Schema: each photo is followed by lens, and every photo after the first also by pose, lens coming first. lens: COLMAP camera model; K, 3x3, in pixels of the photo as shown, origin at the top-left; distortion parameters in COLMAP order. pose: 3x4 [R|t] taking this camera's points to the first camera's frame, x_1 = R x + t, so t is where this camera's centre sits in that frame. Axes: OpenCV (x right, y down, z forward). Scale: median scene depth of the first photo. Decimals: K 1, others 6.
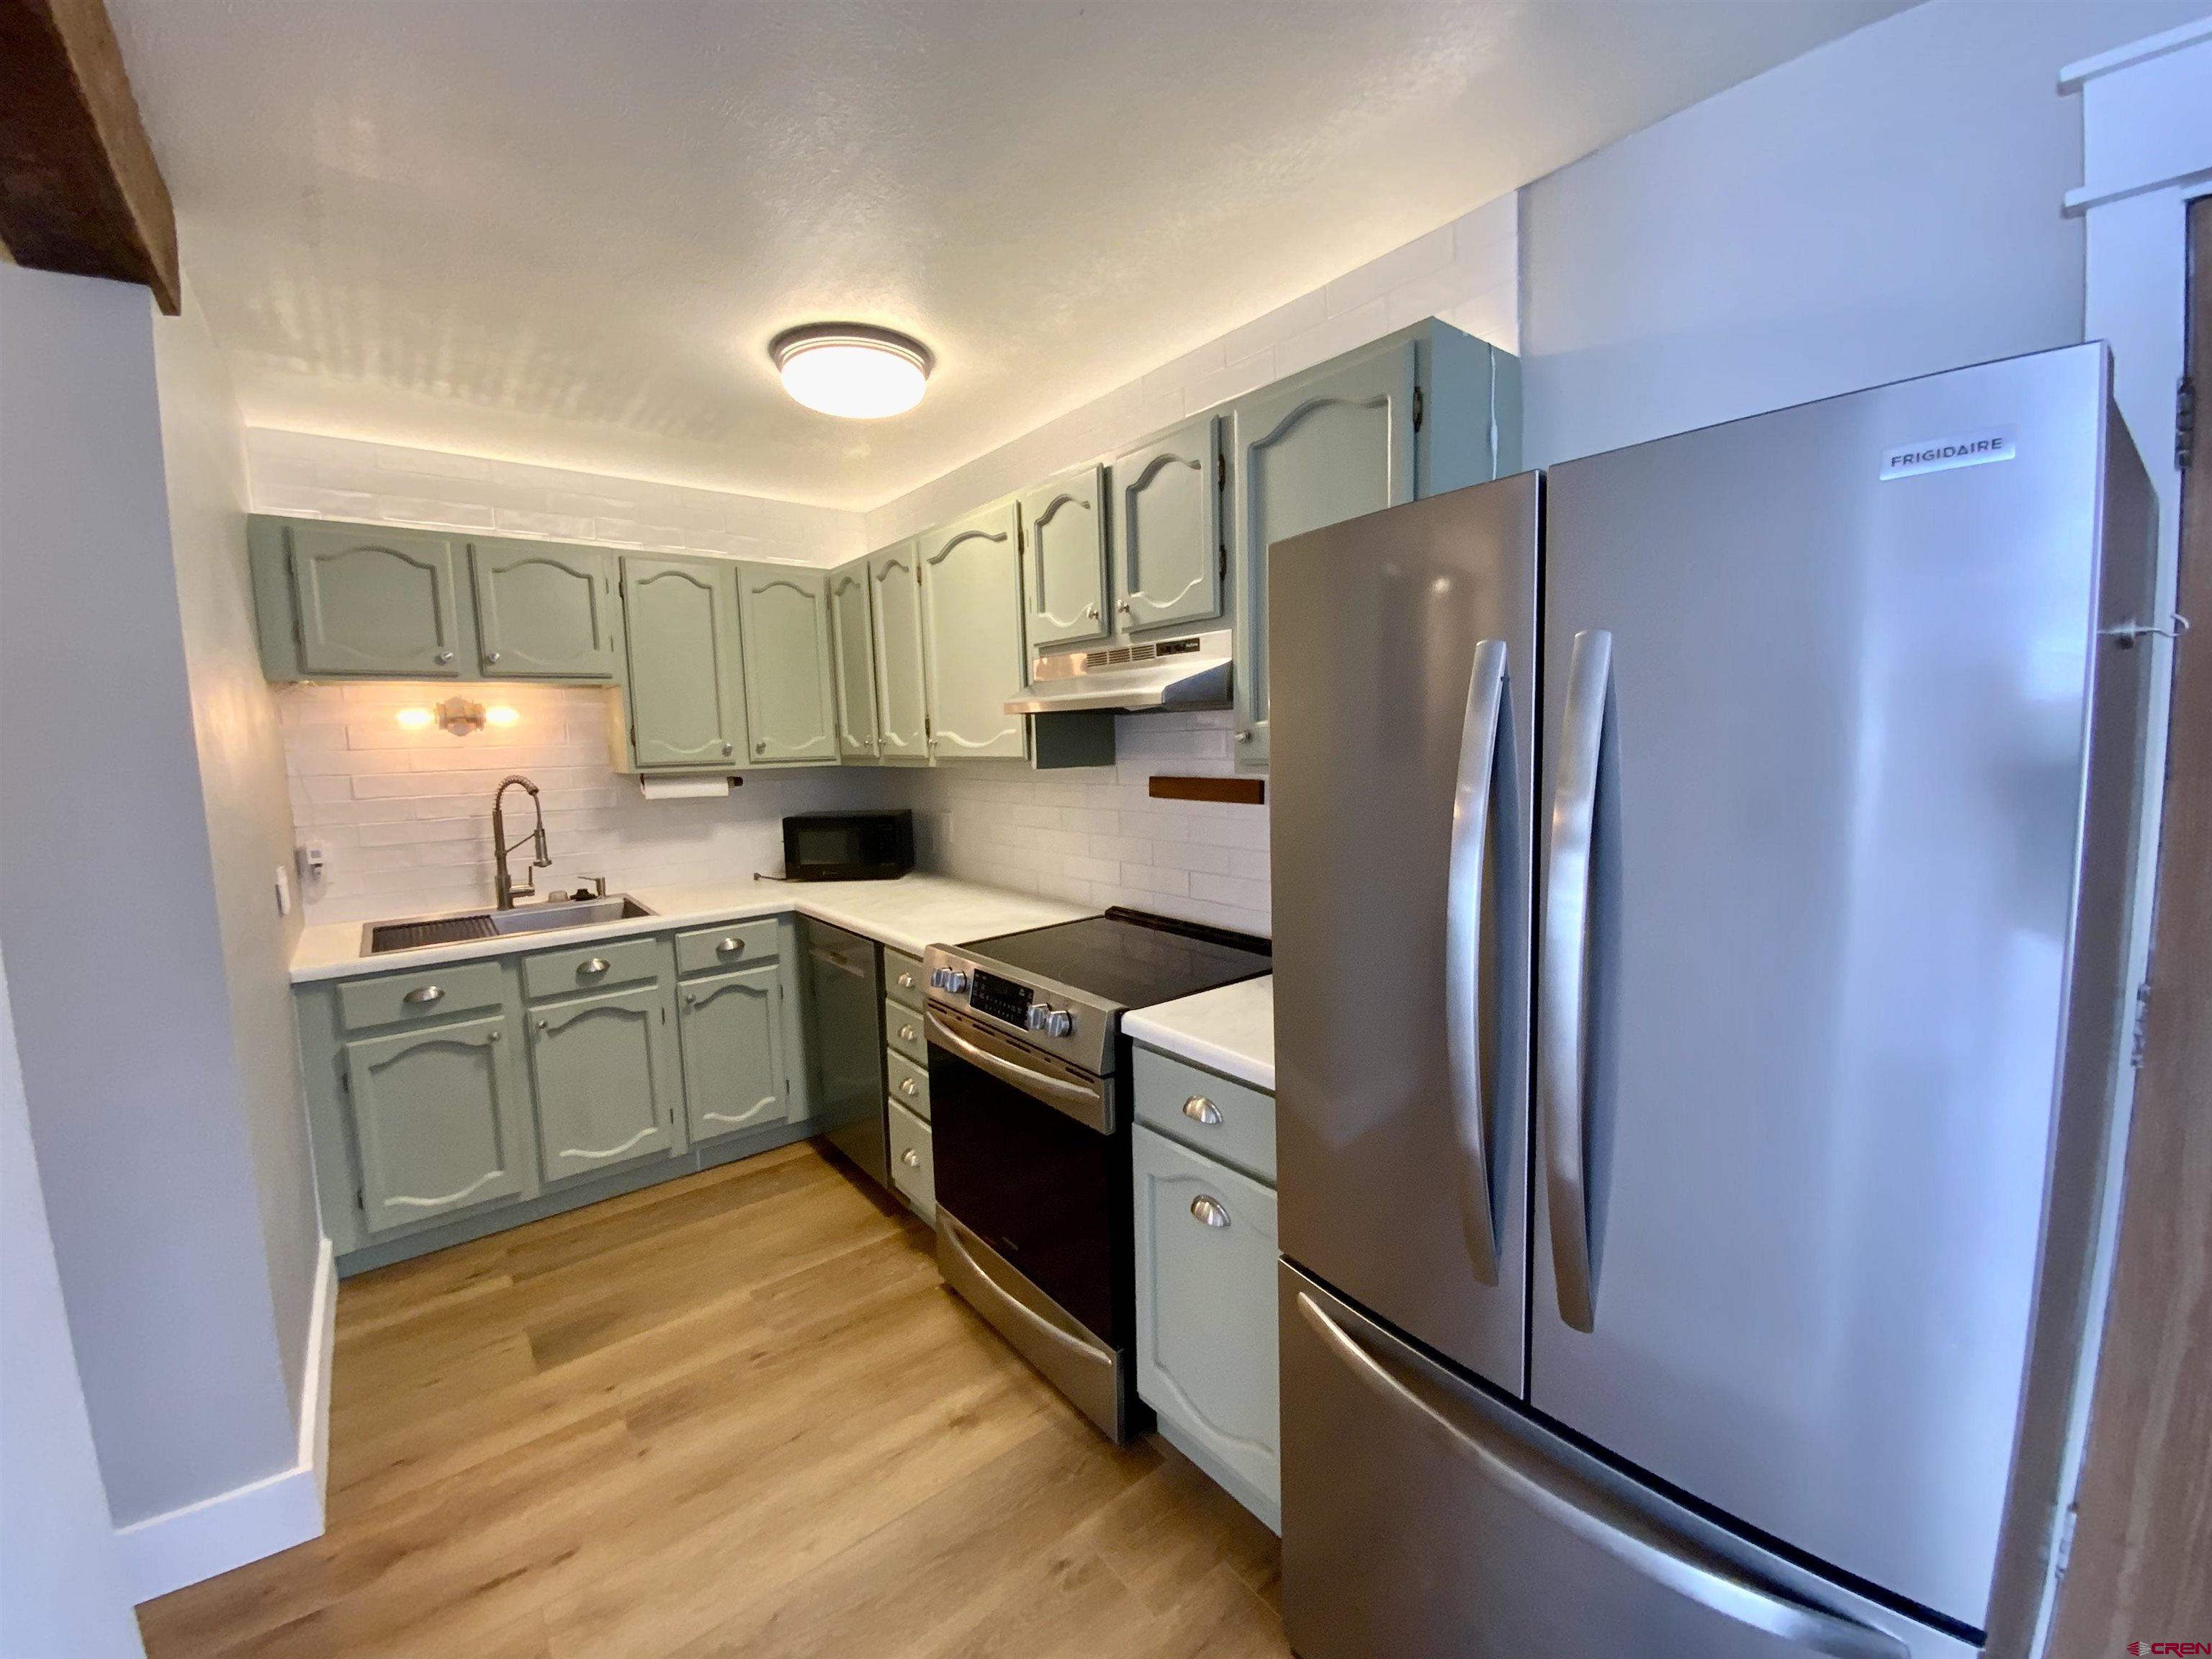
lens RADIAL K [[896.3, 0, 1106.3], [0, 896.3, 836.3], [0, 0, 1]] dist [0.019325, -0.019411]
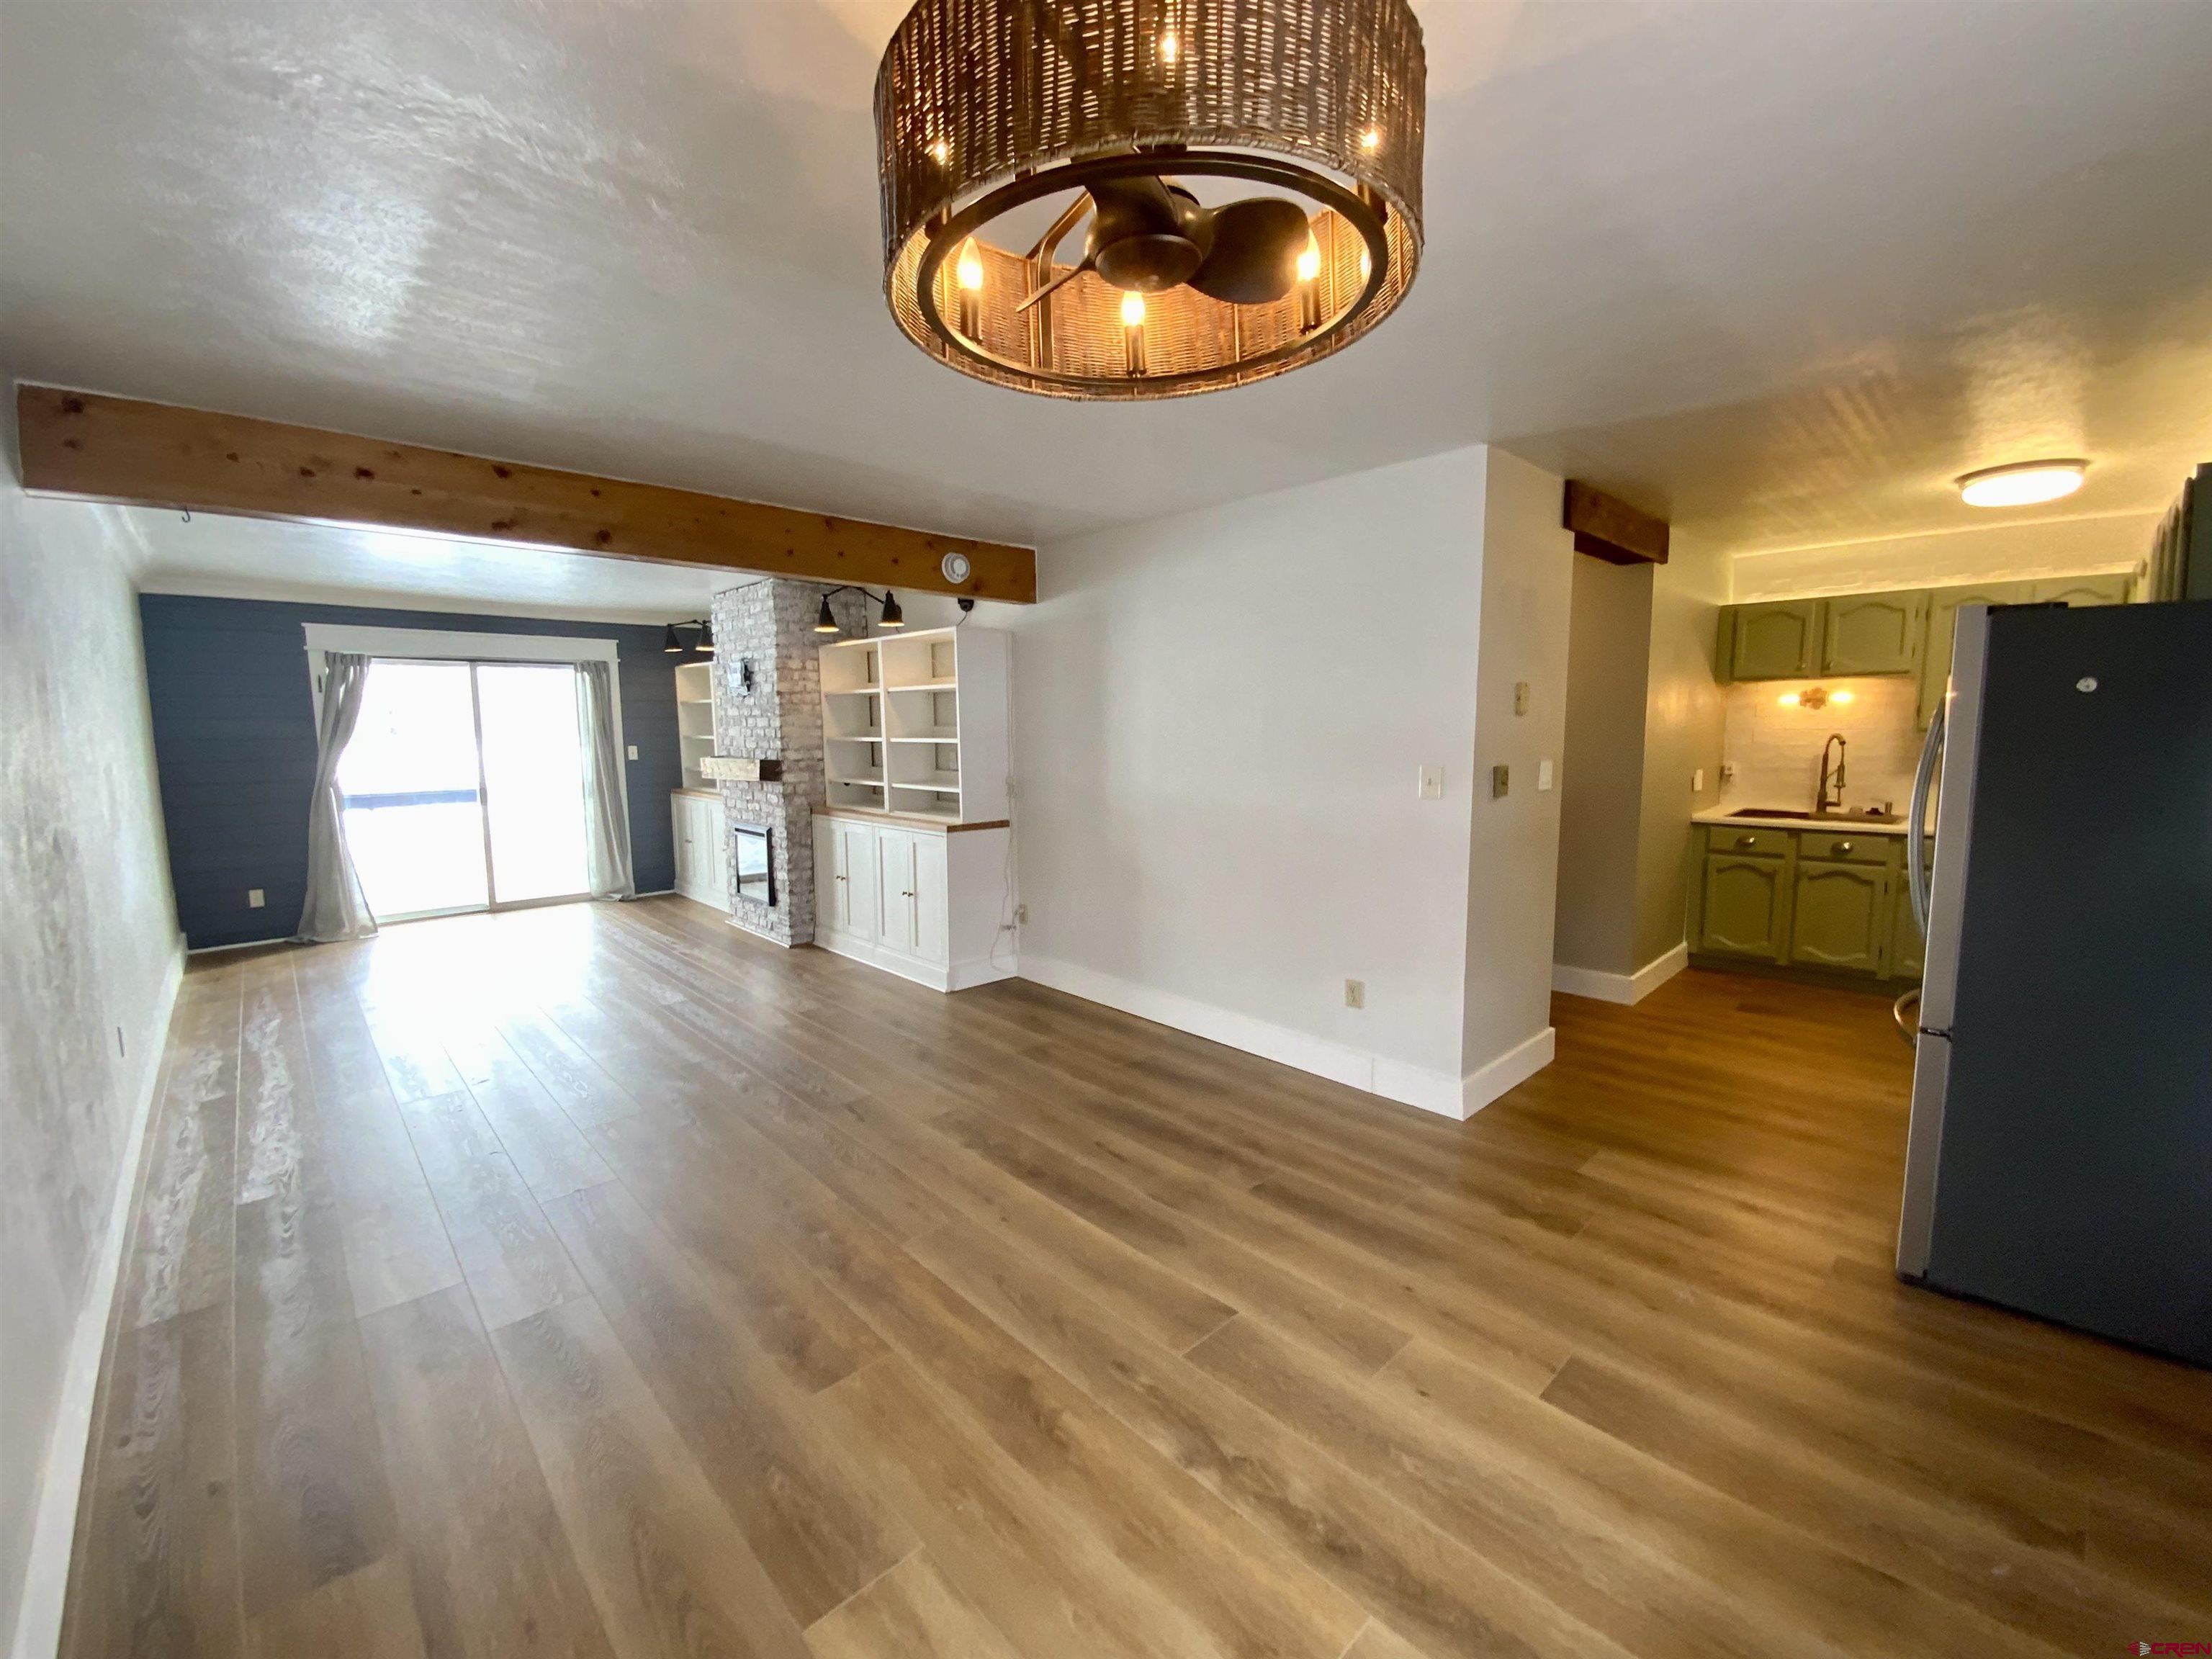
lens RADIAL K [[896.3, 0, 1106.3], [0, 896.3, 836.3], [0, 0, 1]] dist [0.019325, -0.019411]
pose [[0.081724, 0.139123, -0.986897, 0.942978], [-0.104176, 0.985978, 0.130366, 0.046818], [0.991195, 0.092157, 0.095071, -0.514102]]
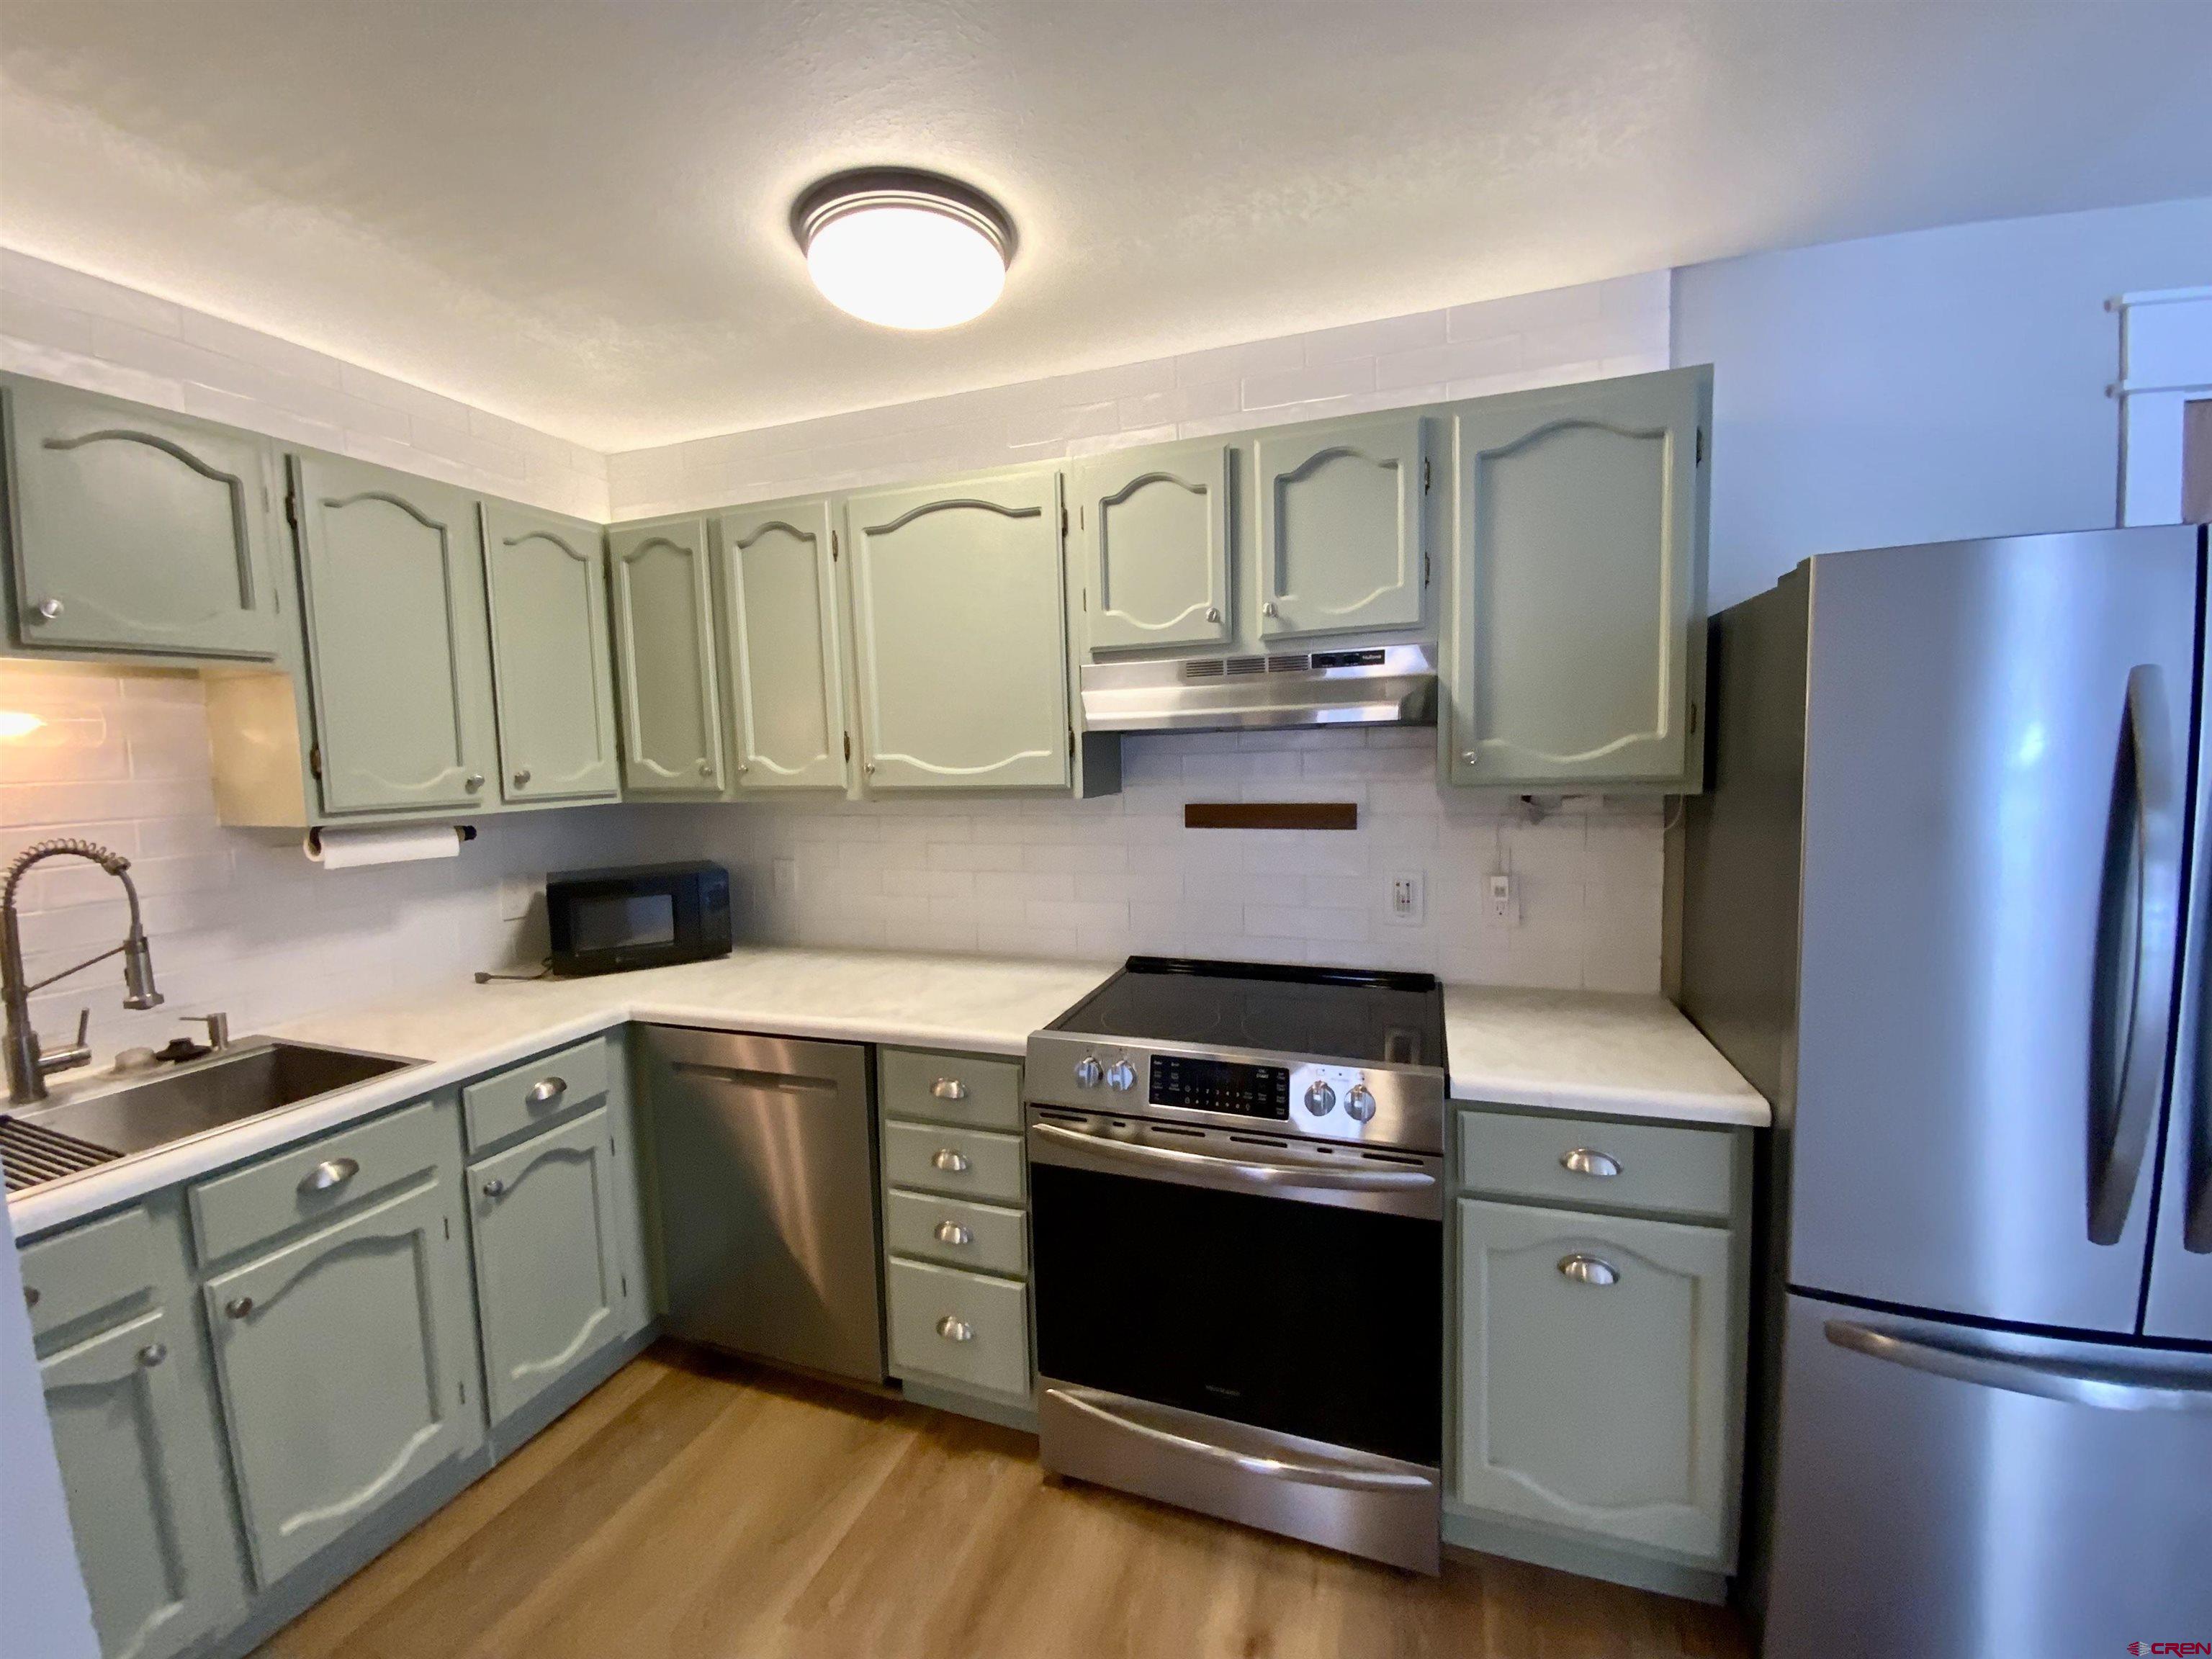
lens RADIAL K [[890.2, 0, 1107.7], [0, 890.2, 833.4], [0, 0, 1]] dist [0.016502, -0.018084]
pose [[0.847570, -0.045198, 0.528755, -0.420523], [0.063544, 0.997842, -0.016562, -0.024642], [-0.526865, 0.047636, 0.848613, 0.256812]]
